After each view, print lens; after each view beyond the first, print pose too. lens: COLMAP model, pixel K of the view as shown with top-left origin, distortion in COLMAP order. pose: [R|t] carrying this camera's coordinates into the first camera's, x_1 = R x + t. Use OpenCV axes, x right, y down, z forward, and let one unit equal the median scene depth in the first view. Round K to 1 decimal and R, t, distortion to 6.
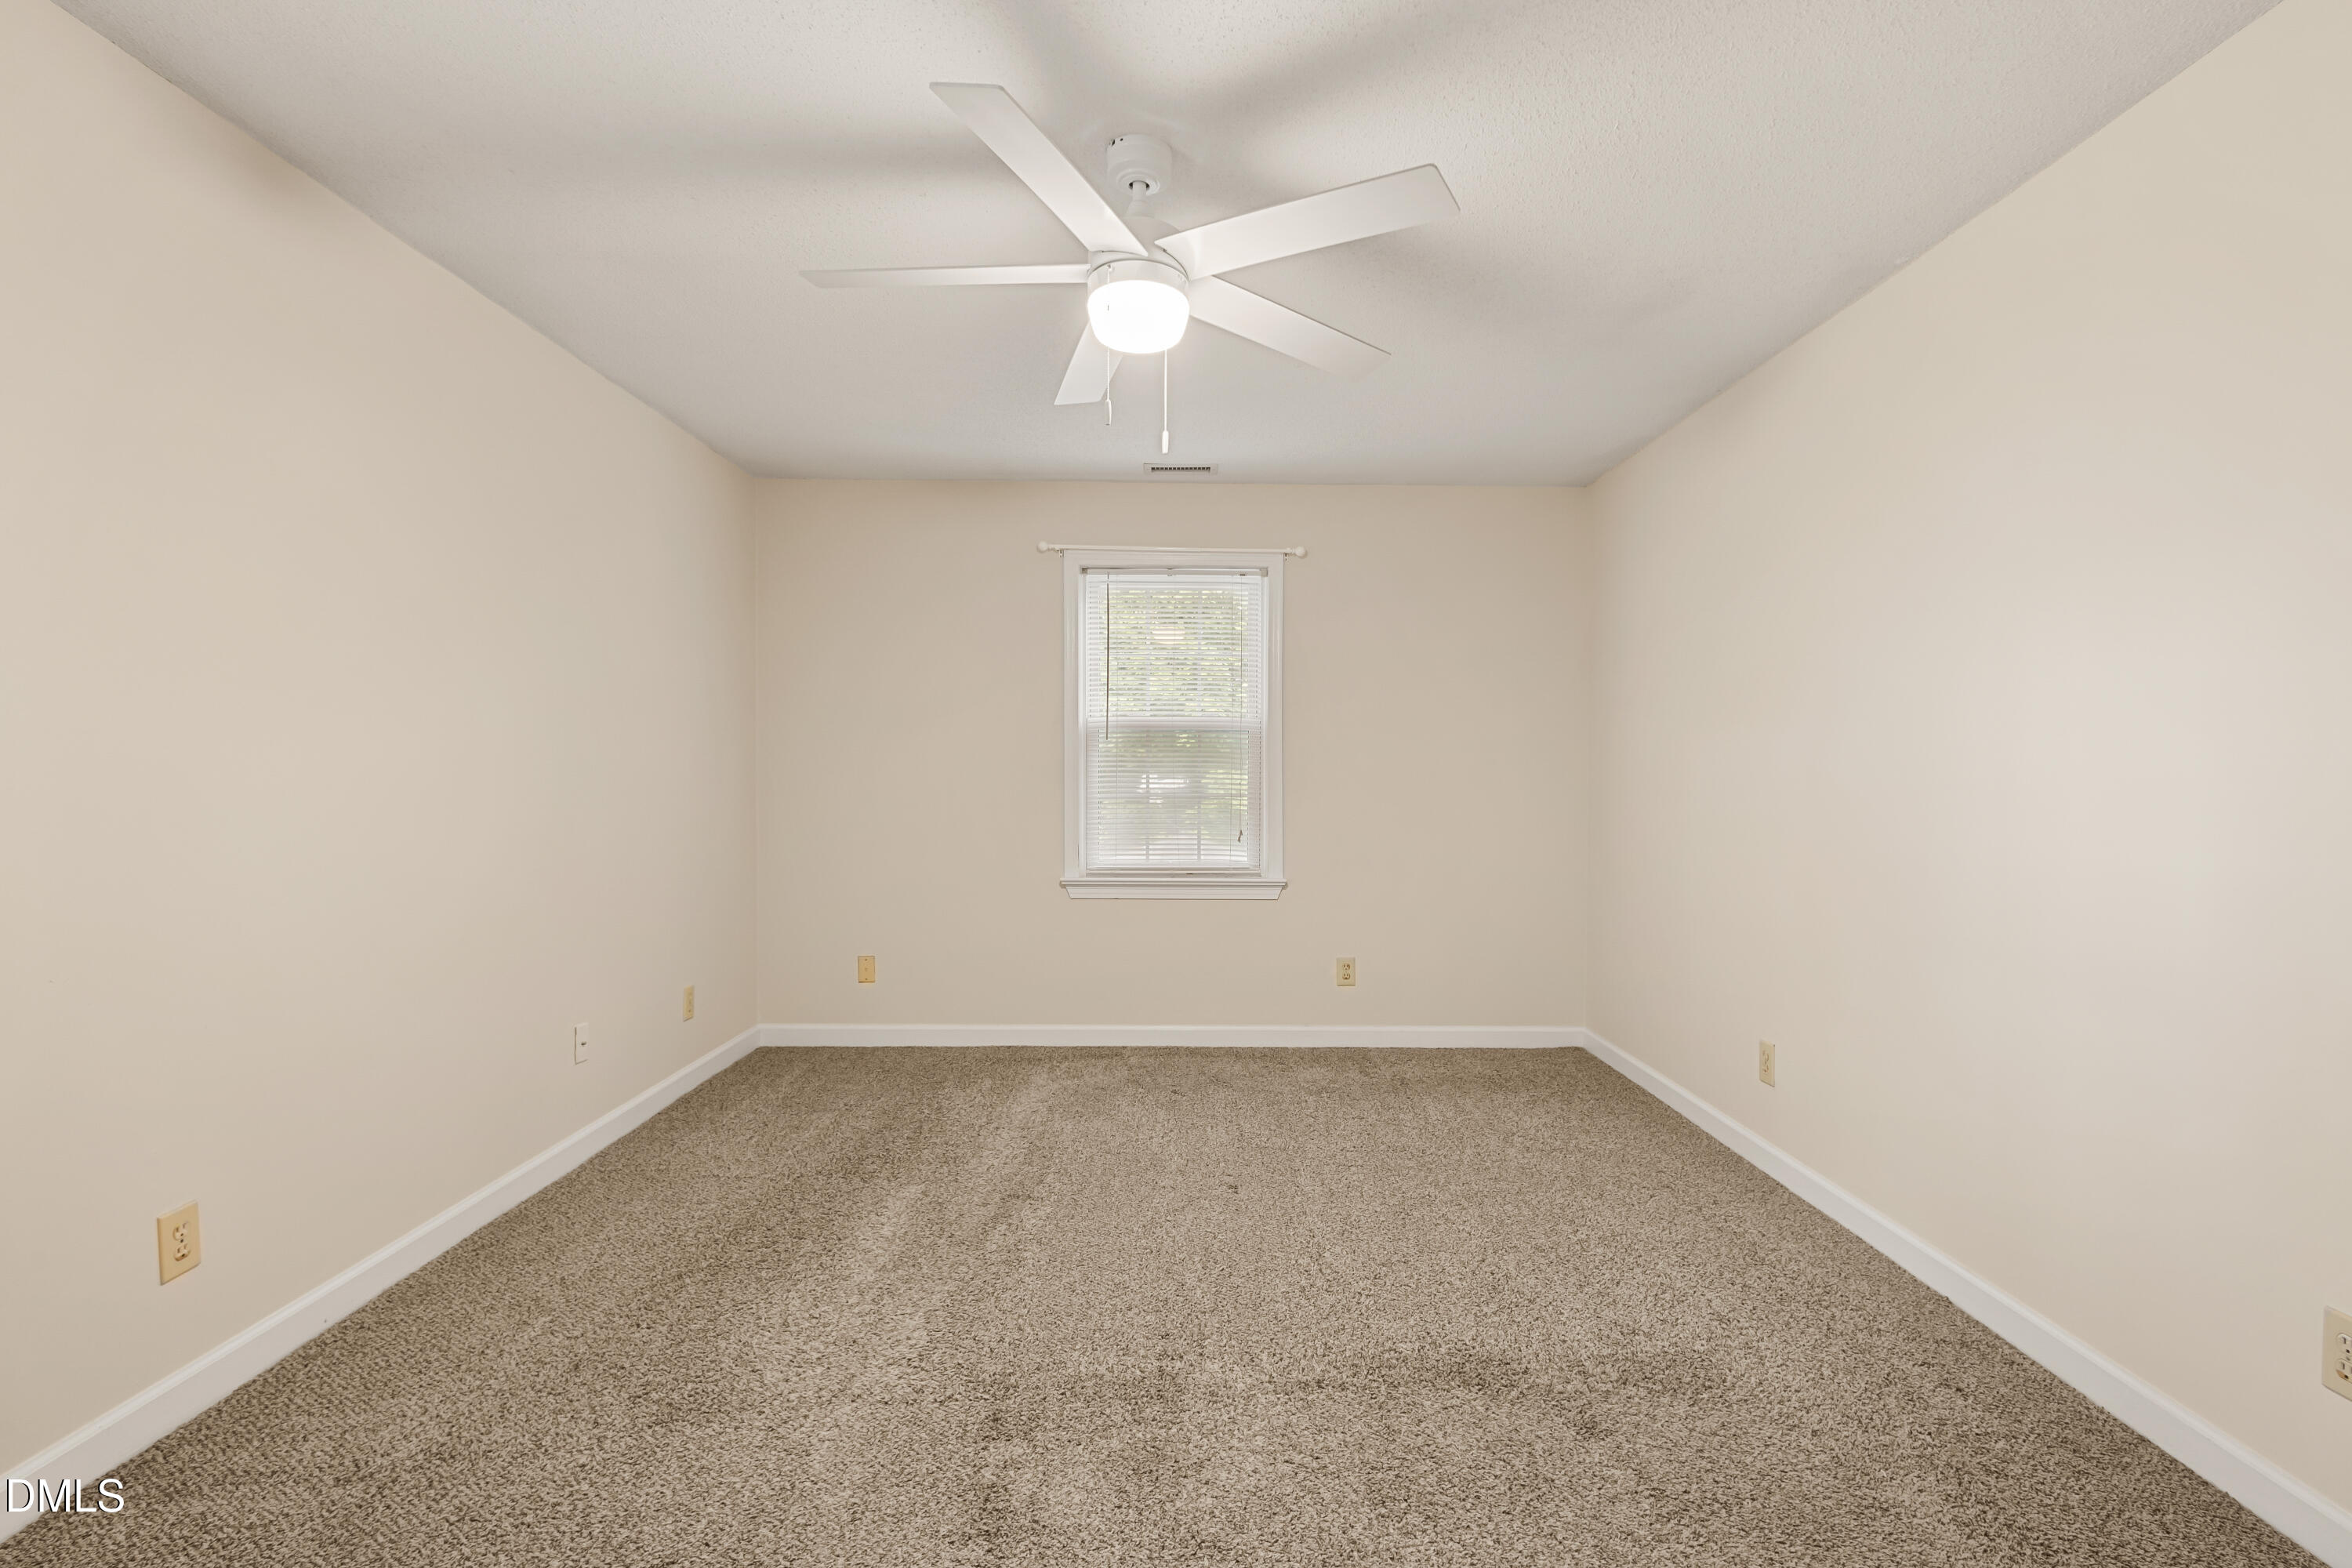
lens RADIAL K [[1103.9, 0, 1178.0], [0, 1103.9, 783.9], [0, 0, 1]] dist [0.010209, -0.000734]
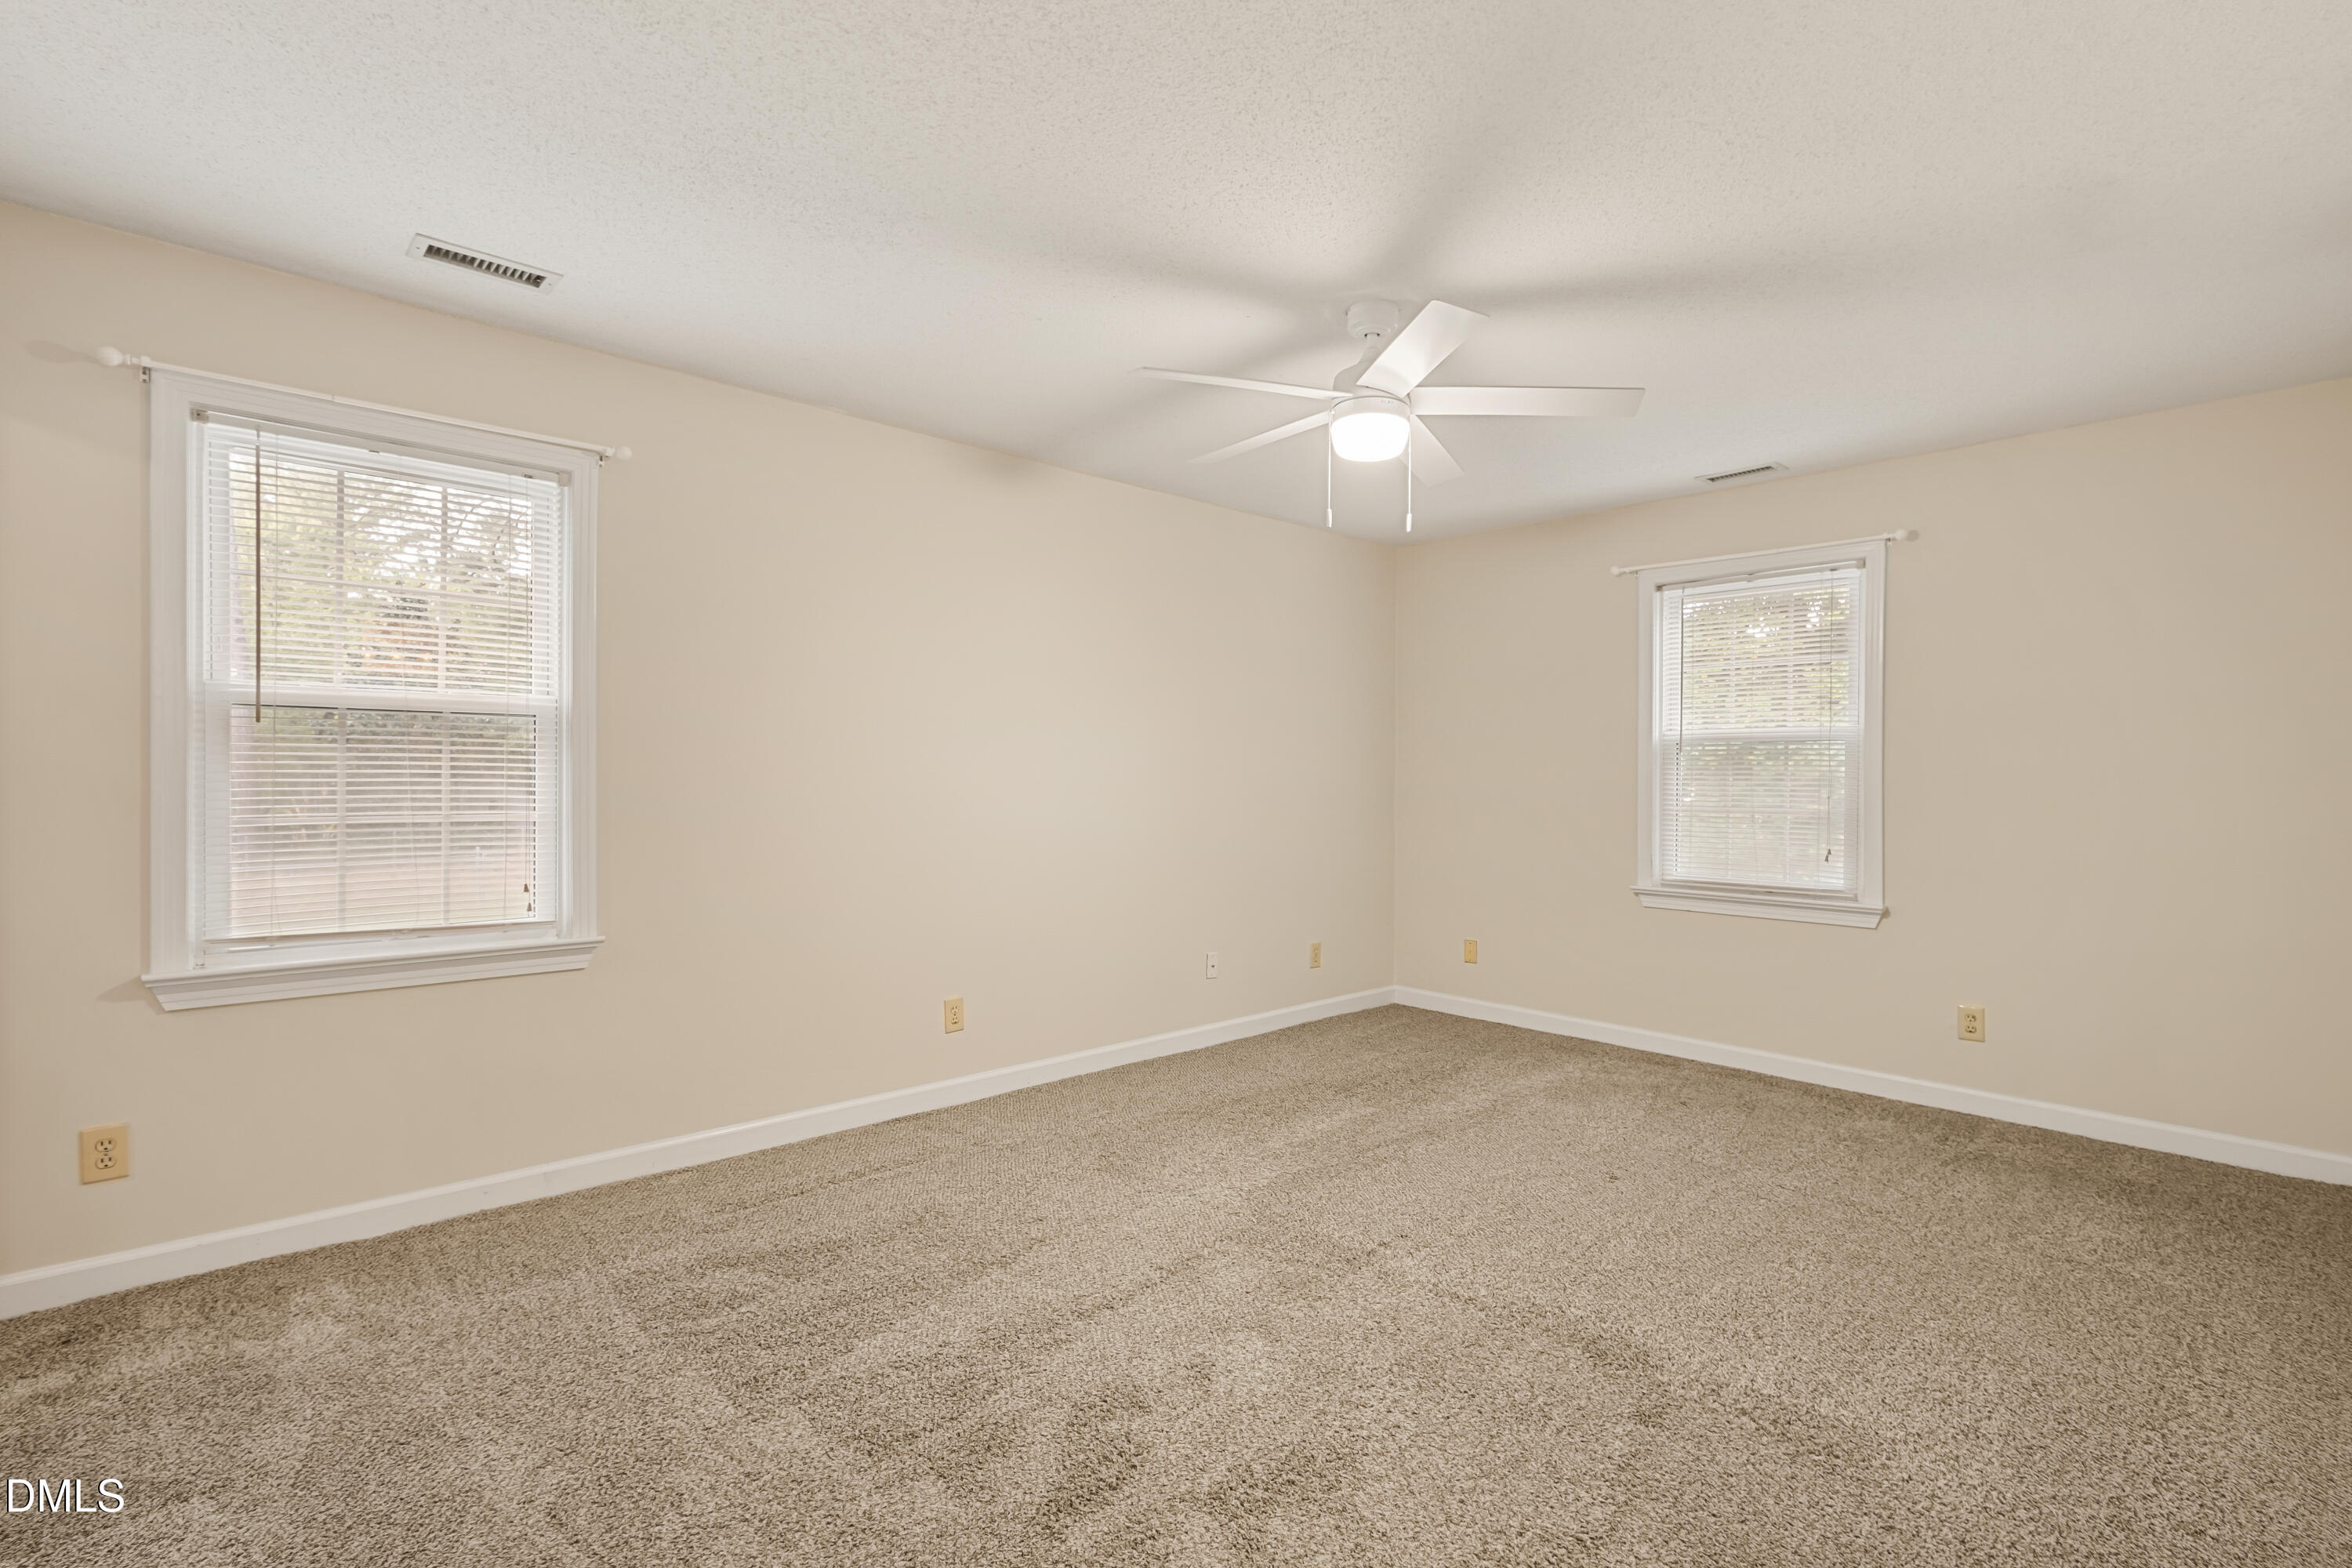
lens RADIAL K [[1103.9, 0, 1176.9], [0, 1103.9, 781.2], [0, 0, 1]] dist [0.010209, -0.000734]
pose [[0.661046, 0.001861, -0.750343, 0.441596], [-0.011401, 0.999906, -0.007564, -0.001217], [0.750259, 0.013555, 0.661005, -0.014268]]
